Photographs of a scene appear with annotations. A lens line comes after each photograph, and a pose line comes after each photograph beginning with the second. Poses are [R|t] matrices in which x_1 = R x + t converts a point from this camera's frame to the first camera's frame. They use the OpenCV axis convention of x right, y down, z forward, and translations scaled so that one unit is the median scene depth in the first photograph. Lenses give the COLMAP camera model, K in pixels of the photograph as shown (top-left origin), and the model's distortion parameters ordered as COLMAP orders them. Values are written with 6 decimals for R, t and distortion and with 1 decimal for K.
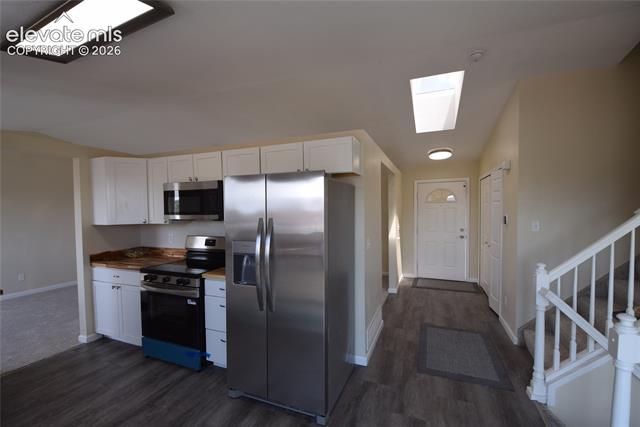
lens RADIAL K [[276.3, 0, 319.8], [0, 276.3, 216.5], [0, 0, 1]] dist [0.000702, -0.014239]
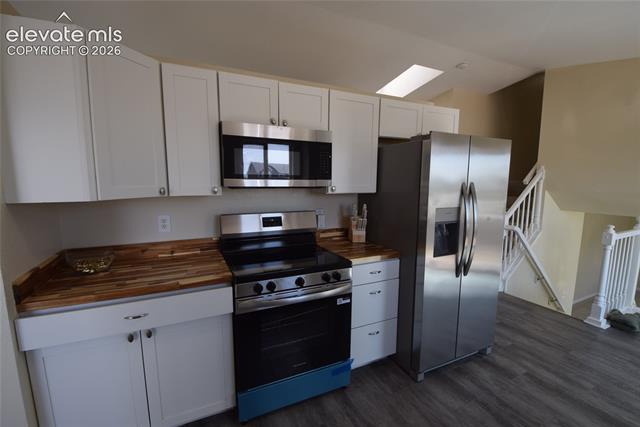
lens RADIAL K [[276.3, 0, 319.8], [0, 276.3, 216.5], [0, 0, 1]] dist [0.000702, -0.014239]
pose [[0.680064, -0.080857, 0.728681, -0.984862], [0.006414, 0.994518, 0.104369, 0.014976], [-0.733125, -0.066304, 0.676854, 0.554211]]
